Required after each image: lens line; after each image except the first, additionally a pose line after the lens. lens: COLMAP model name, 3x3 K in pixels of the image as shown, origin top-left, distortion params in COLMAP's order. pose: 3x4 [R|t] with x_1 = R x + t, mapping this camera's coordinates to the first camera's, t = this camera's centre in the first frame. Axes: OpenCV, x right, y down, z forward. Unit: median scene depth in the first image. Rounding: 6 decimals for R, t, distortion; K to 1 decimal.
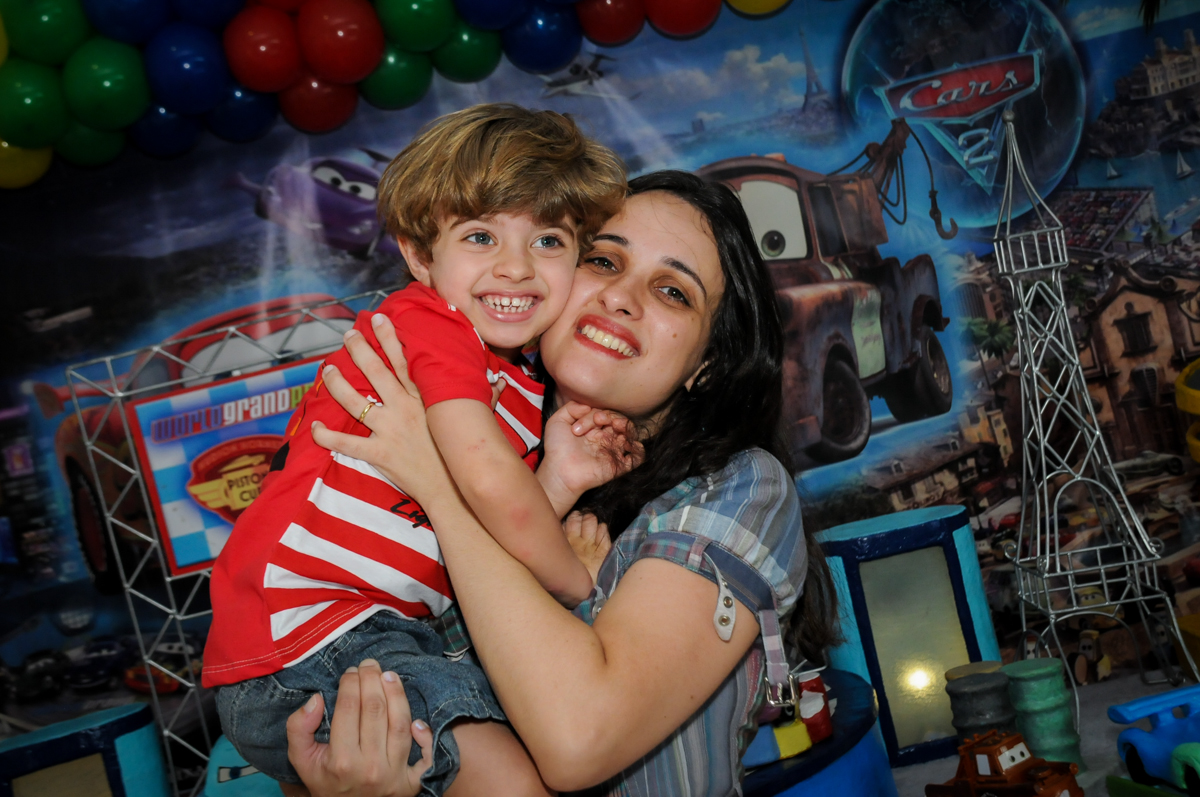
lens RADIAL K [[2161.1, 0, 594.6], [0, 2161.1, 345.7], [0, 0, 1]] dist [0.190990, 0.485421]
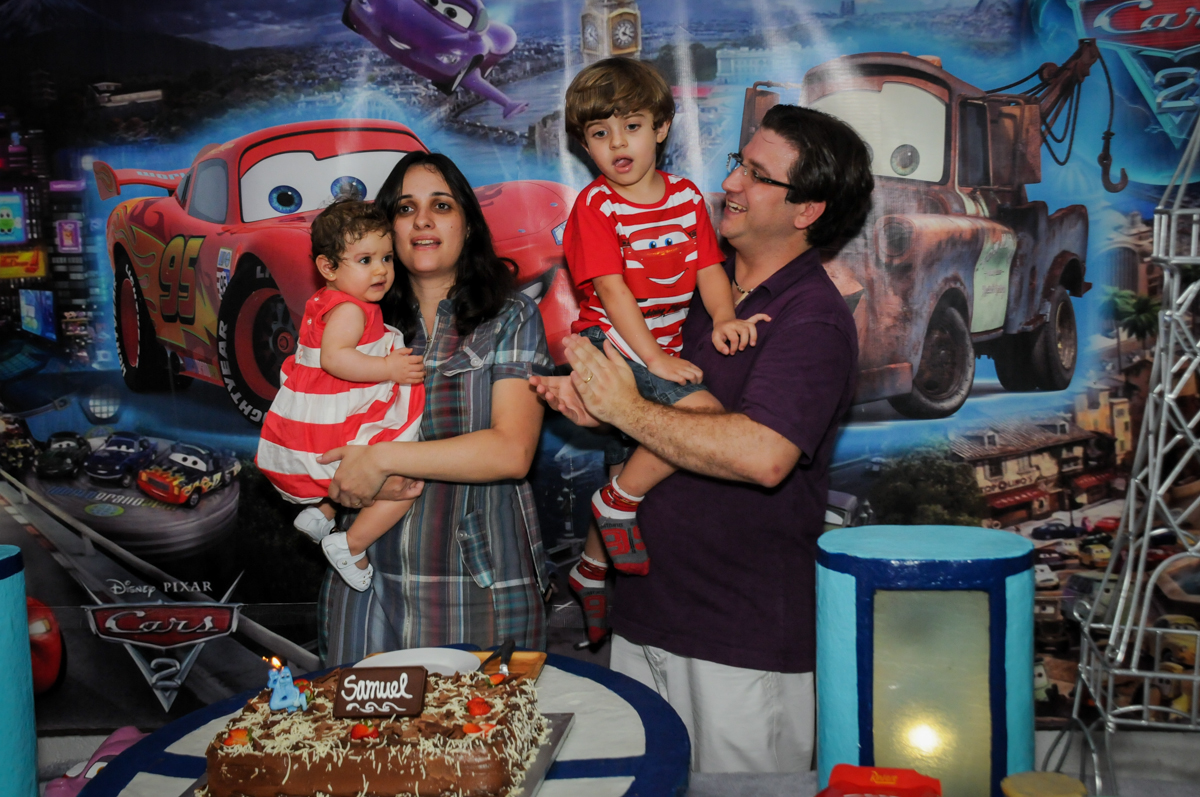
lens RADIAL K [[1554.3, 0, 596.4], [0, 1554.3, 370.4], [0, 0, 1]] dist [0.002529, 0.468108]
pose [[0.965487, 0.208552, -0.156014, 0.077835], [-0.186192, 0.971536, 0.146460, -0.033455], [0.182118, -0.112357, 0.976836, 0.358744]]
